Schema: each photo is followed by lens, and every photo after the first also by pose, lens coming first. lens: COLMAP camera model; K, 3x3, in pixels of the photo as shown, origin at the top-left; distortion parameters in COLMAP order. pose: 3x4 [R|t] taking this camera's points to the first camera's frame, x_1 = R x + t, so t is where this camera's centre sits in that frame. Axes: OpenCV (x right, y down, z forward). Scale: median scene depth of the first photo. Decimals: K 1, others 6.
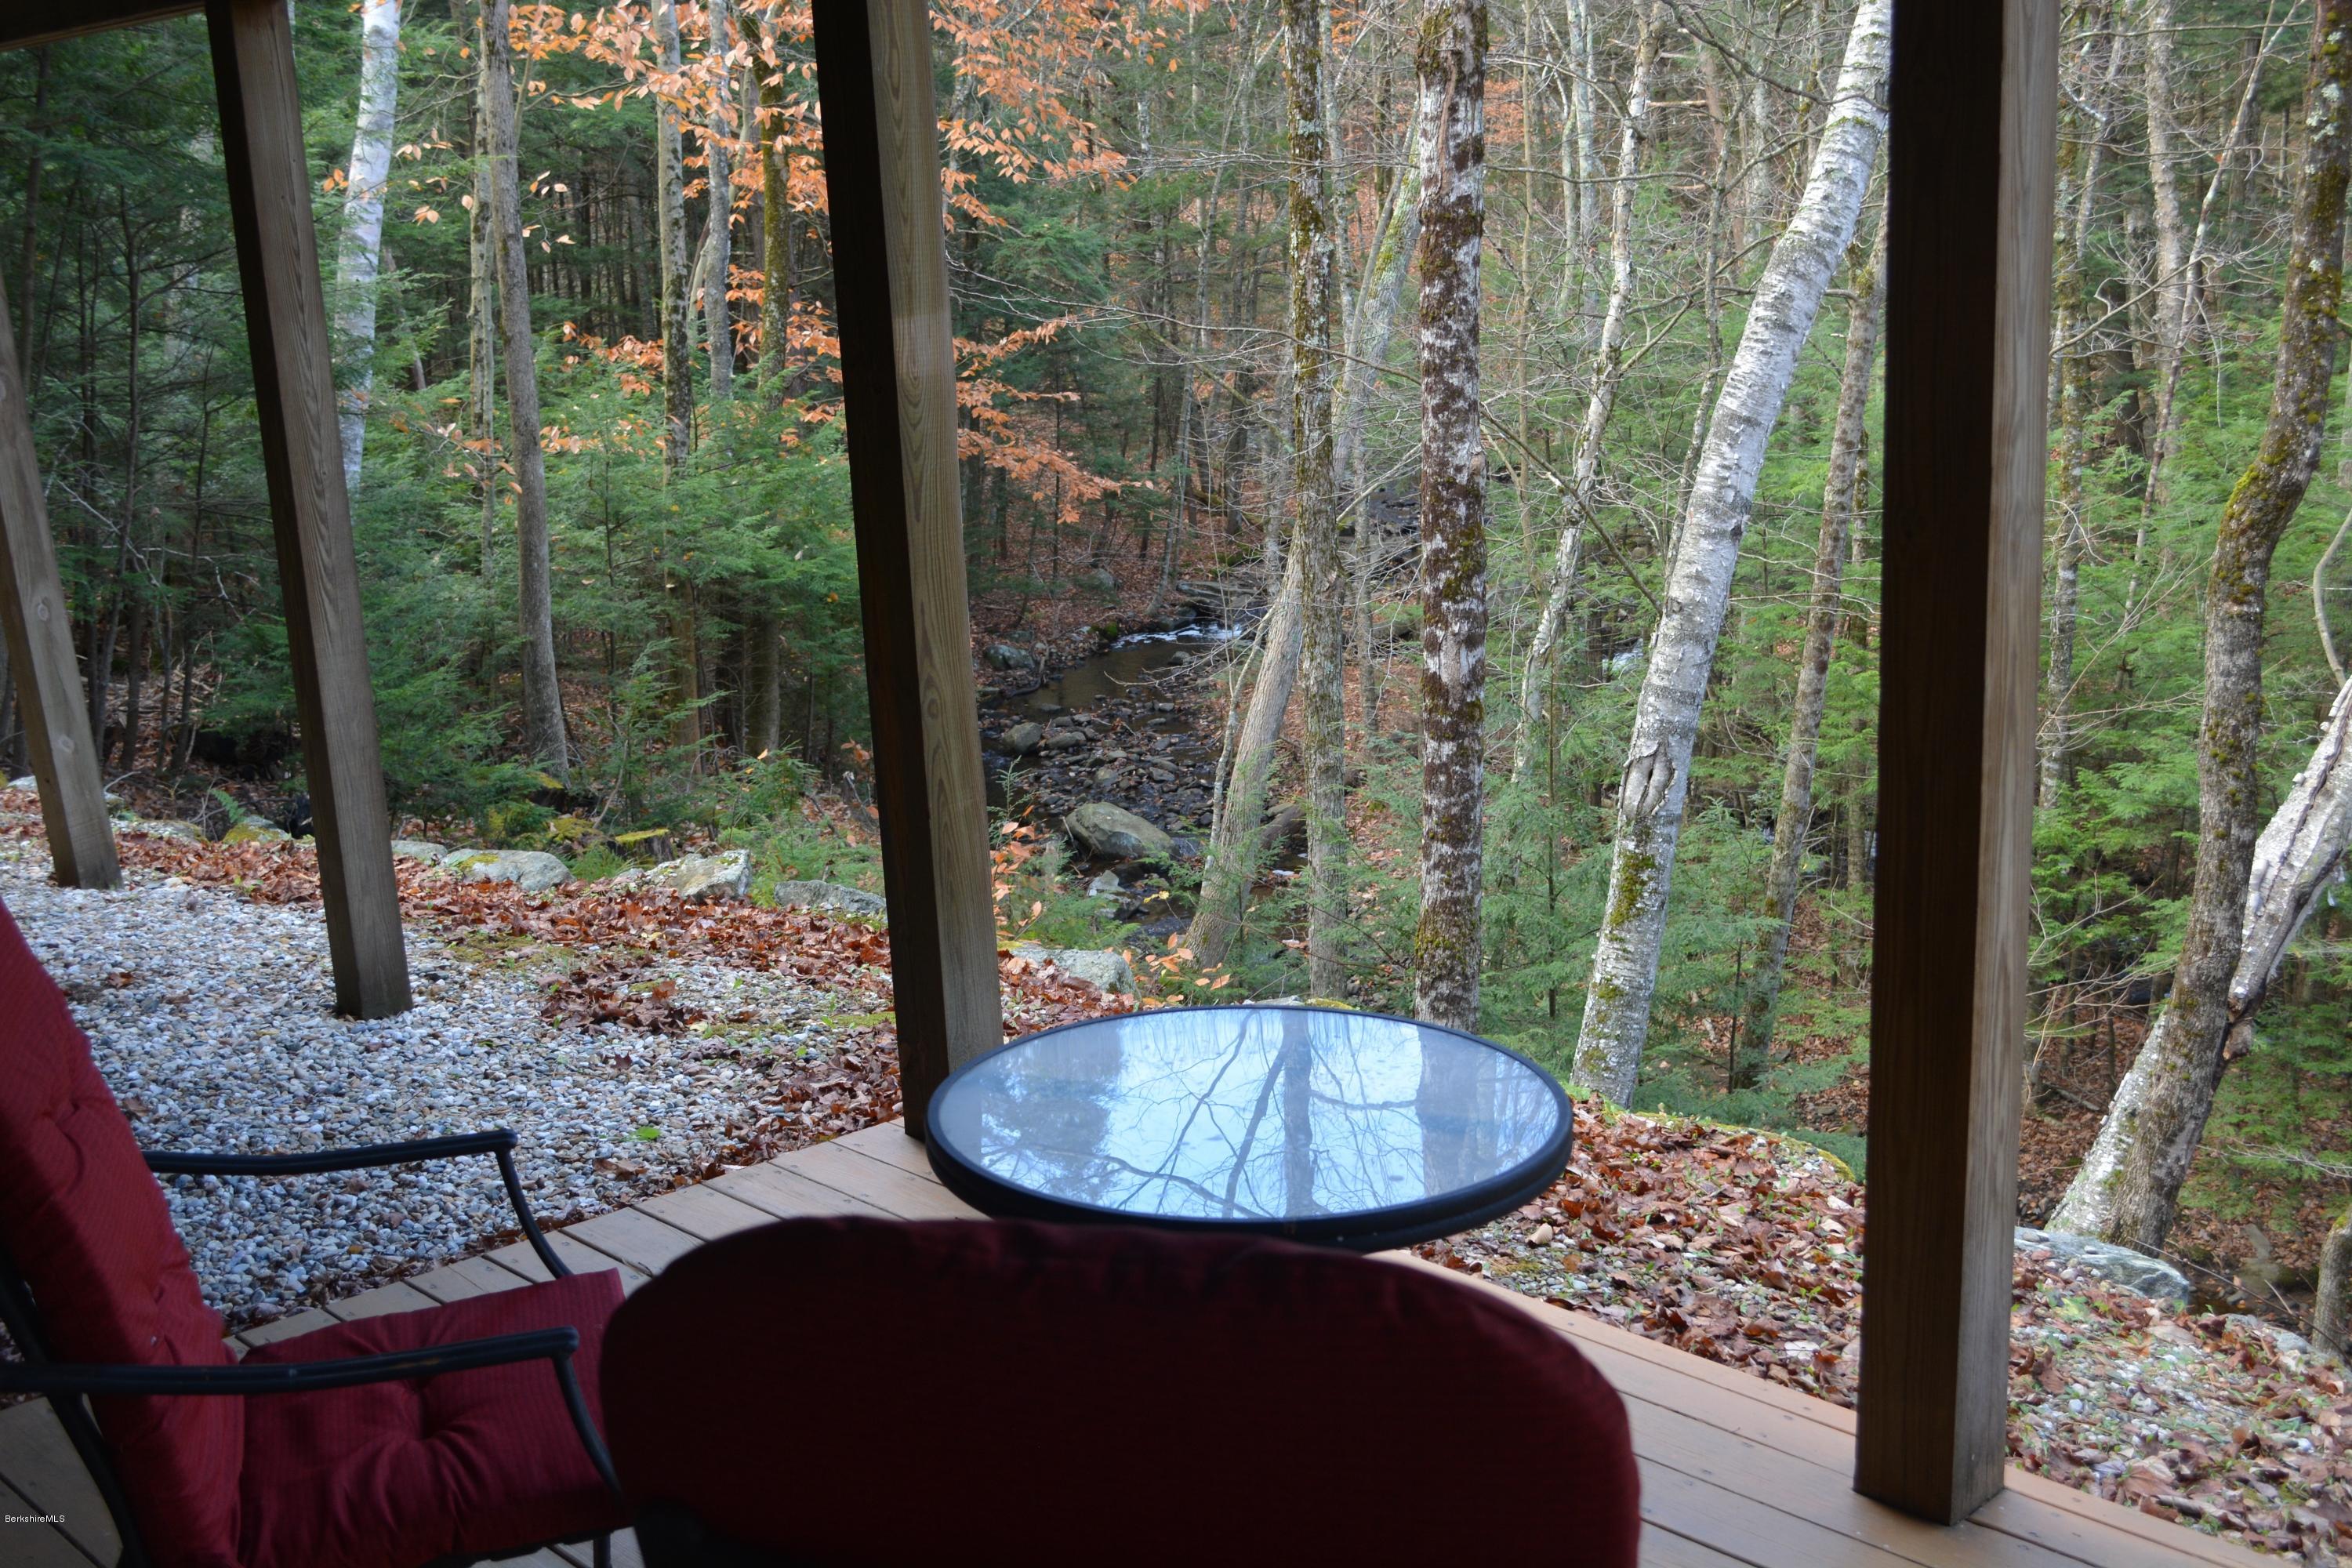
lens RADIAL K [[2281.3, 0, 1176.0], [0, 2281.3, 784.0], [0, 0, 1]] dist [-0.072428, 0.021448]
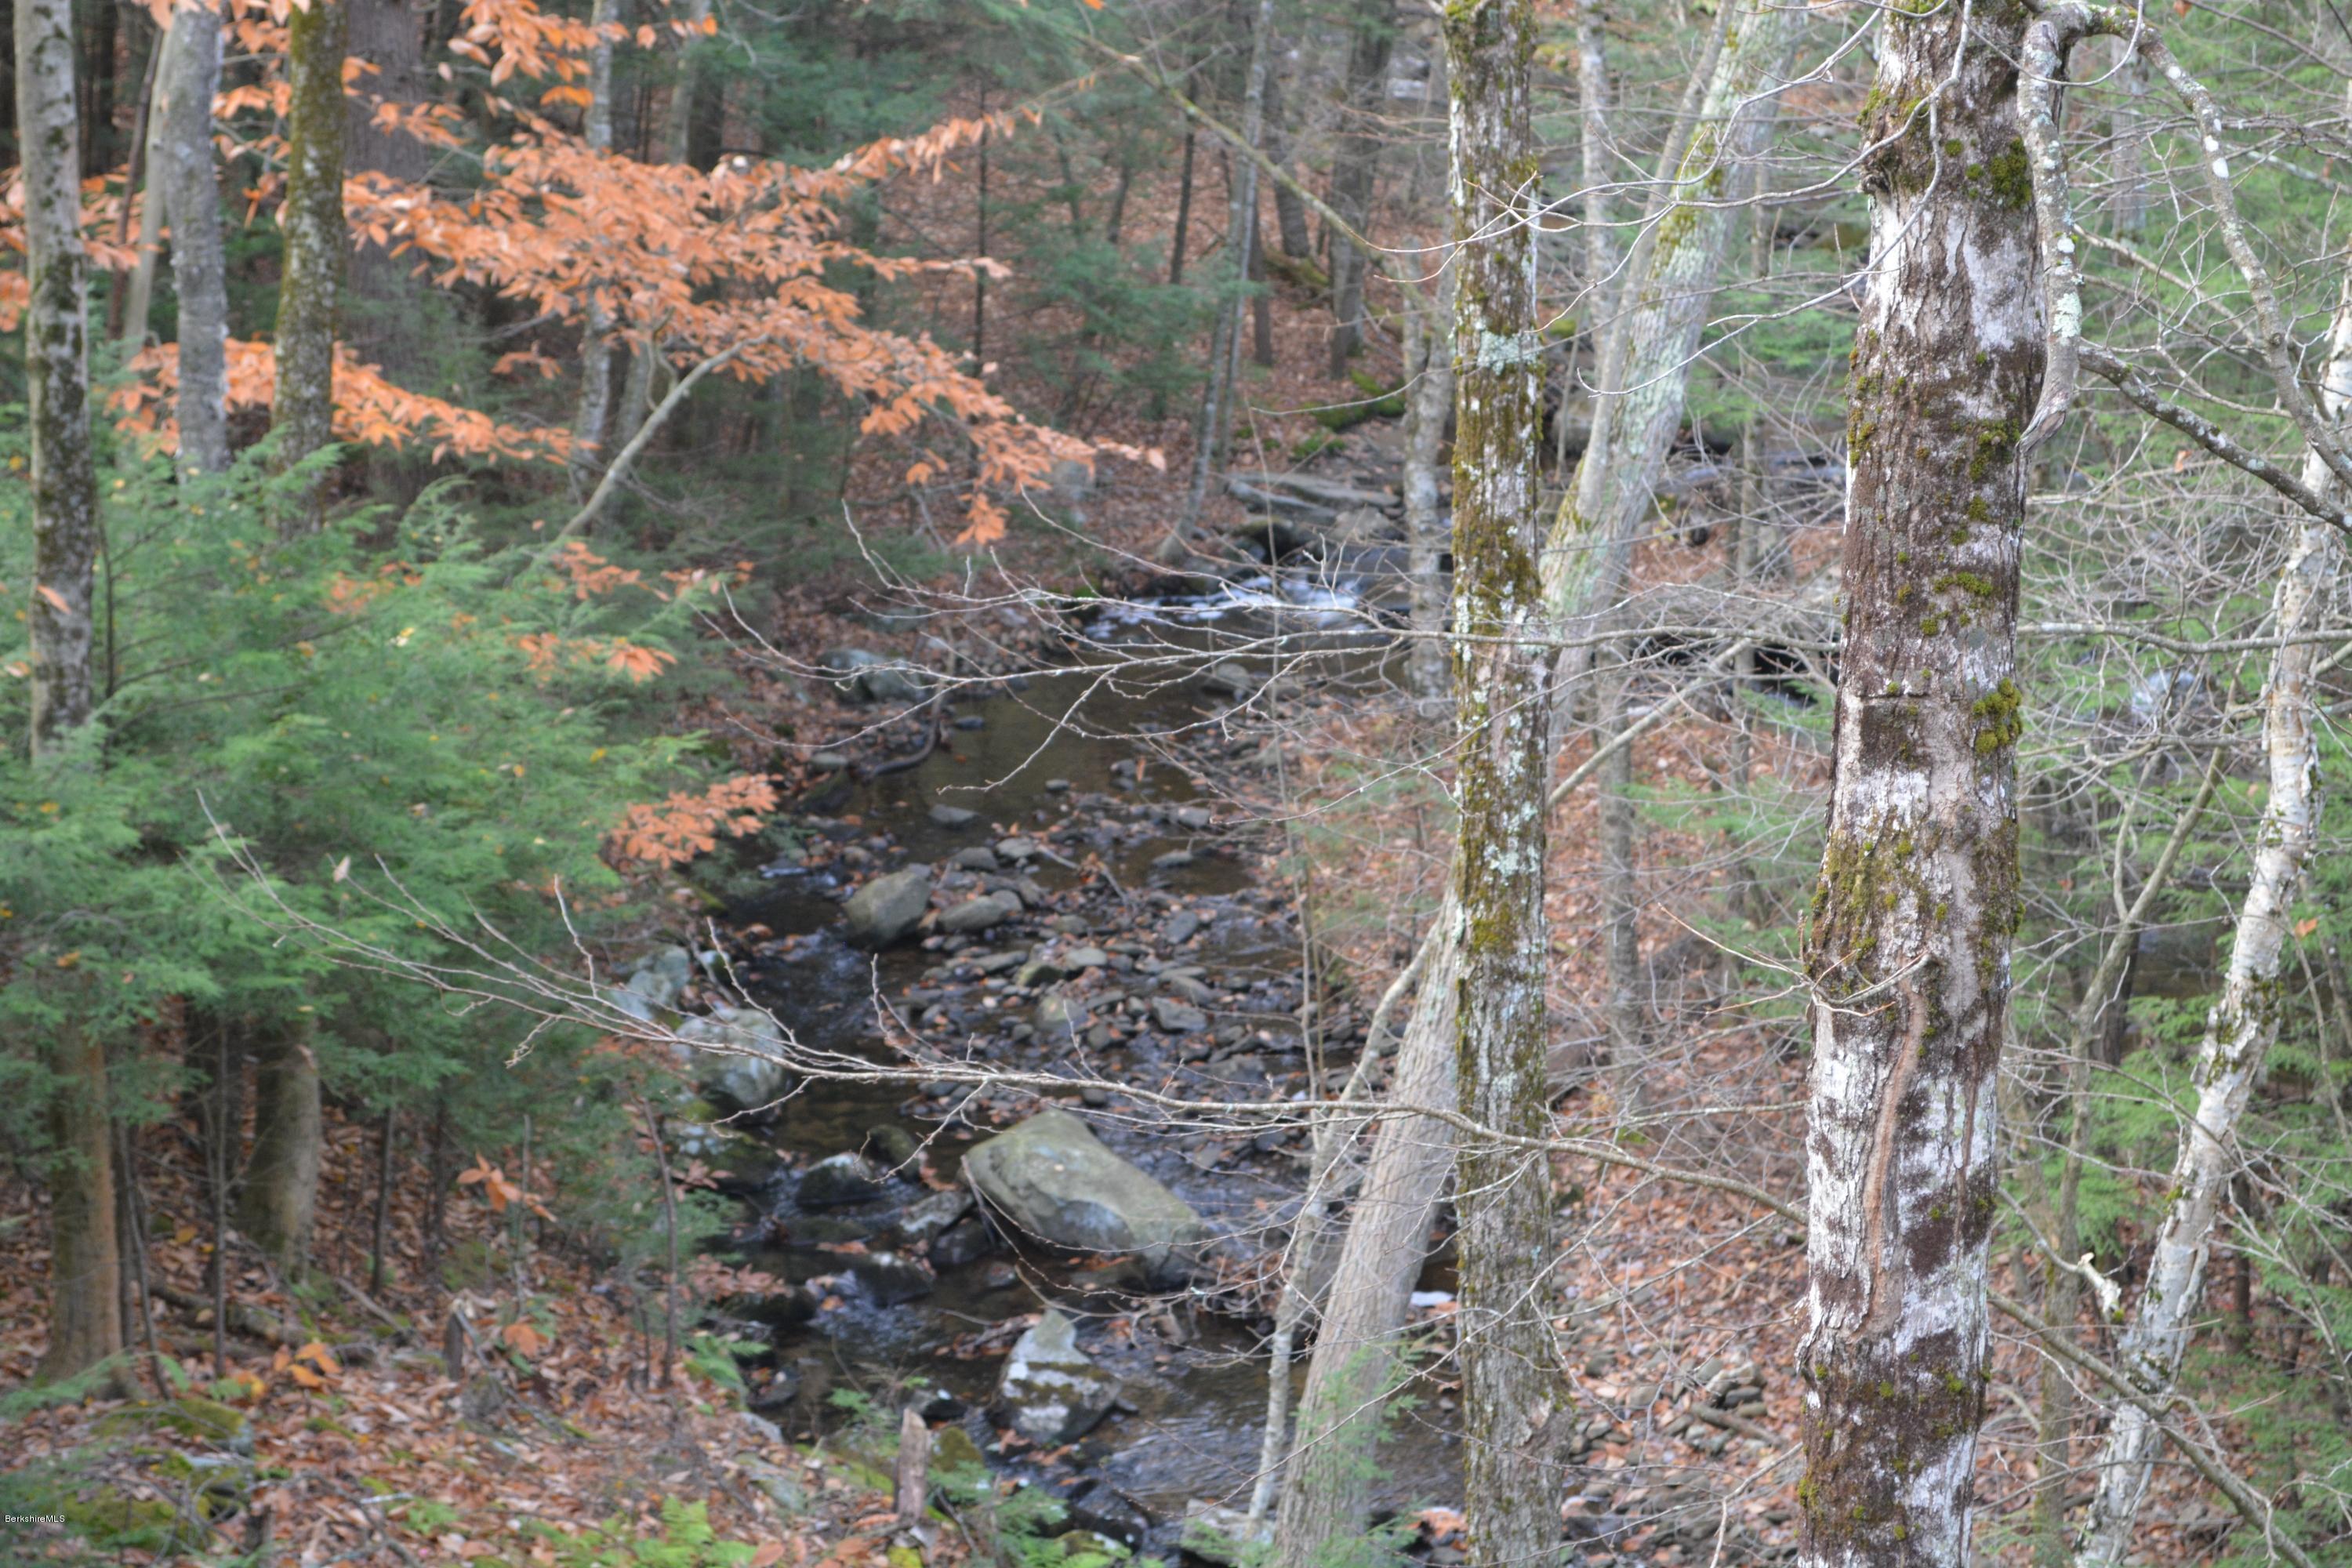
lens RADIAL K [[4456.7, 0, 1176.0], [0, 4456.7, 784.0], [0, 0, 1]] dist [0.041204, -0.051927]
pose [[0.999780, 0.016645, -0.012740, 0.011421], [-0.016134, 0.999102, 0.039183, -0.235538], [0.013380, -0.038969, 0.999151, 0.202711]]
